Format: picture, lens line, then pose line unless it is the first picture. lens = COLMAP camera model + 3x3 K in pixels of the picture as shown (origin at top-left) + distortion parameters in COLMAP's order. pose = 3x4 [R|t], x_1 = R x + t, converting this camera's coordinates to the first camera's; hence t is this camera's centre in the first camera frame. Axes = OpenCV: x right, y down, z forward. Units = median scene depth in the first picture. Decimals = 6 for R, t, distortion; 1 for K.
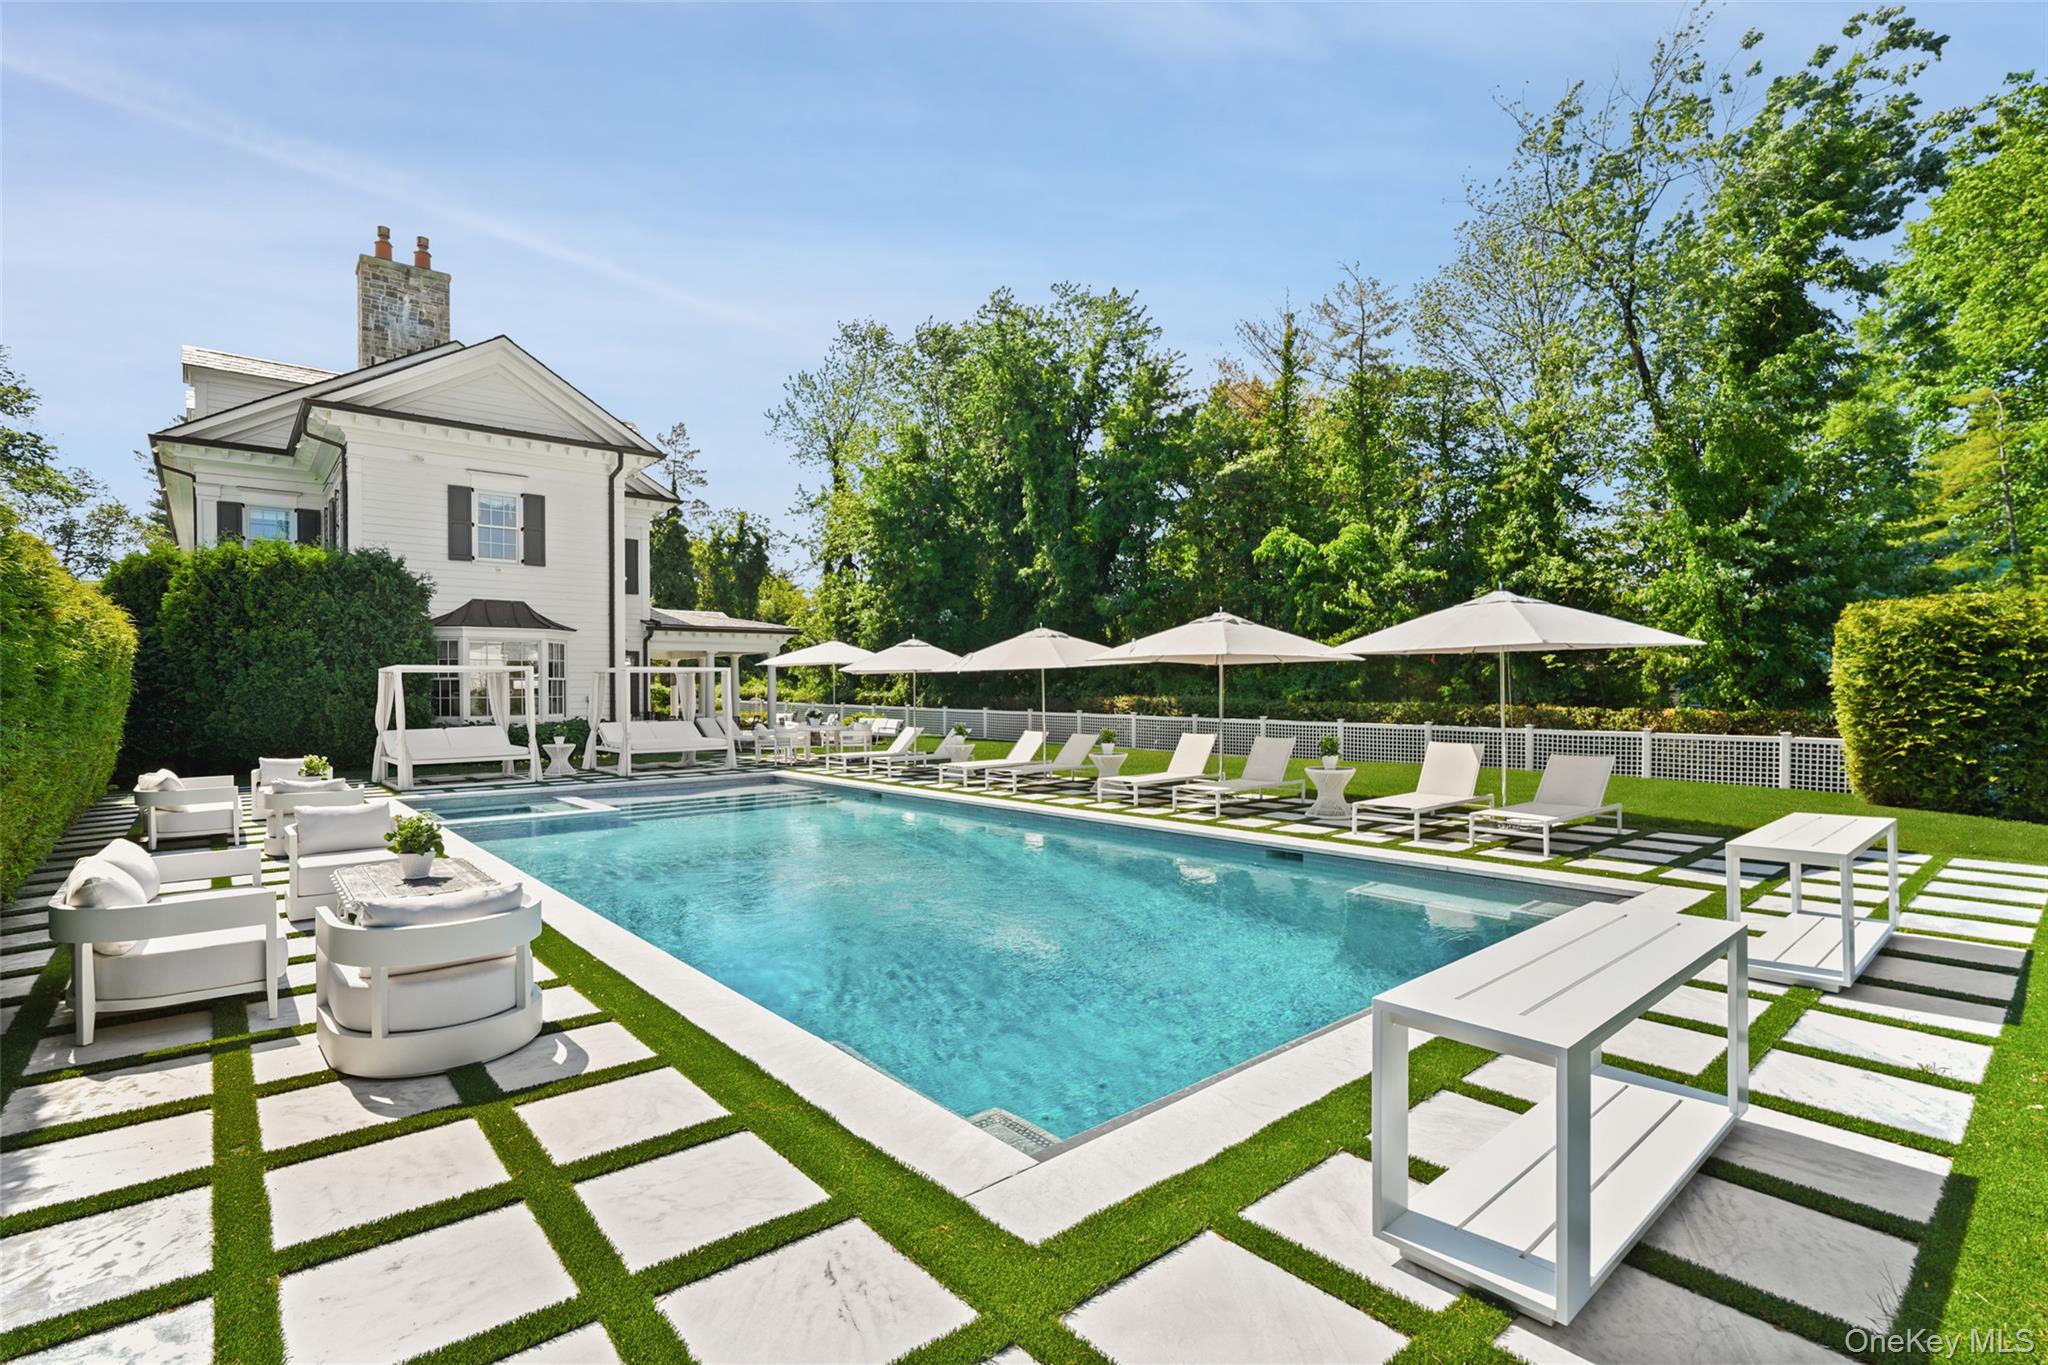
lens RADIAL K [[939.5, 0, 1020.6], [0, 939.5, 680.0], [0, 0, 1]] dist [-0.002603, 0.000016]
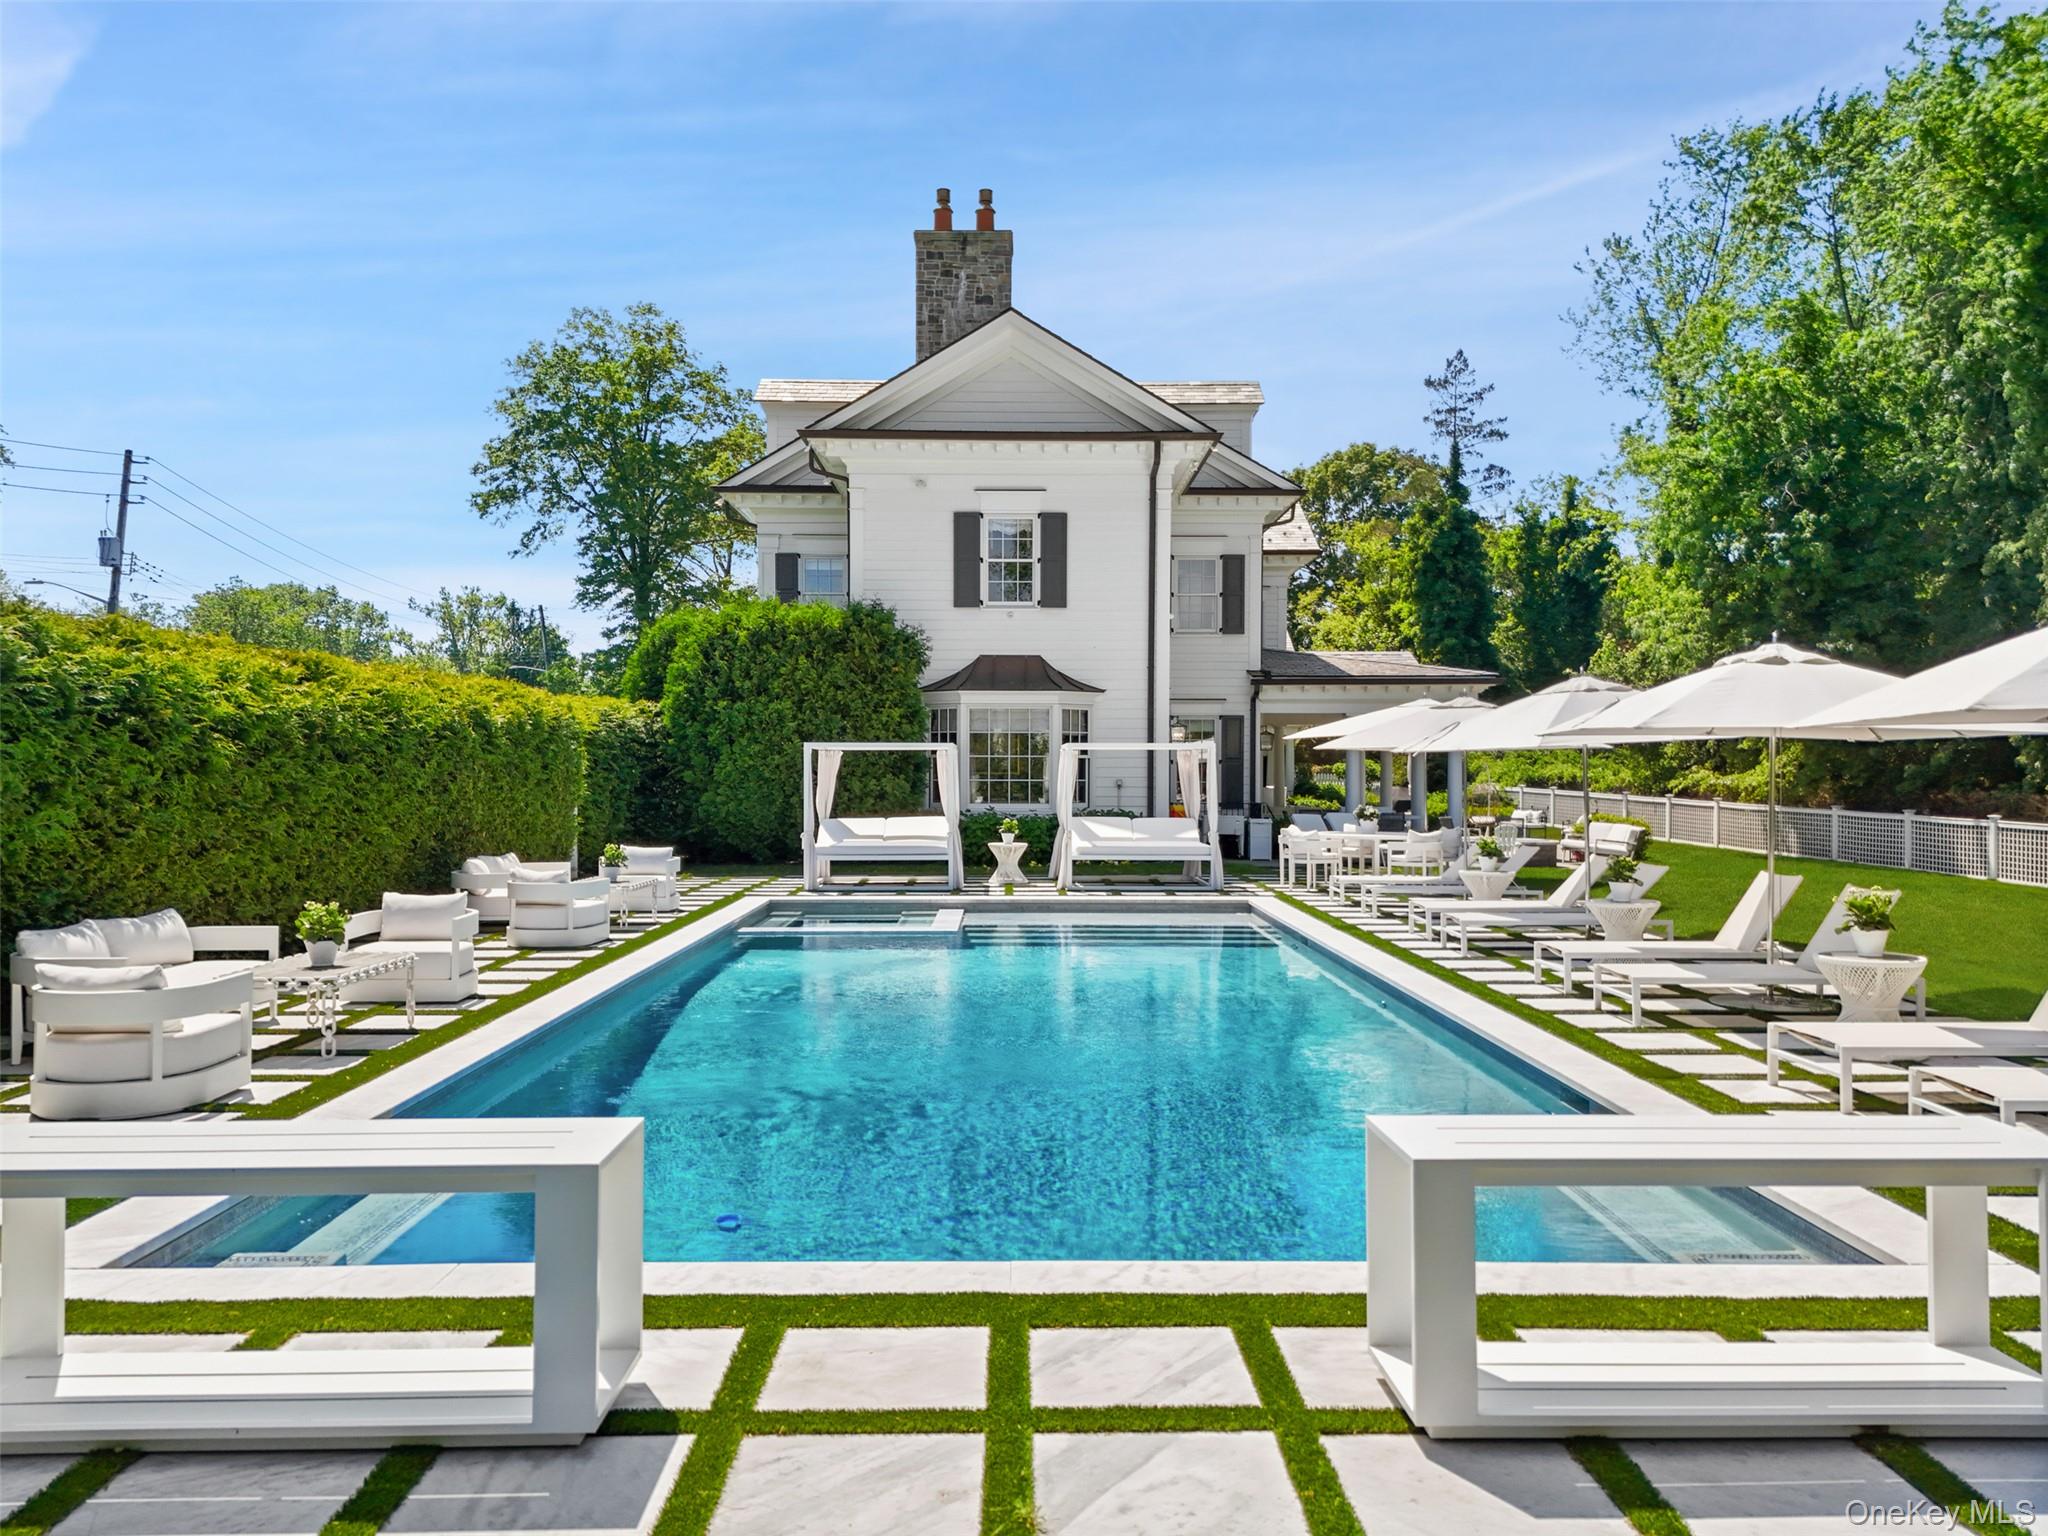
lens RADIAL K [[1529.3, 0, 1033.0], [0, 1529.3, 772.1], [0, 0, 1]] dist [0.028571, 0.005417]
pose [[0.777046, 0.011597, -0.629337, 0.234290], [-0.002885, 0.999885, 0.014863, -0.006679], [0.629437, -0.009734, 0.776991, 0.029660]]
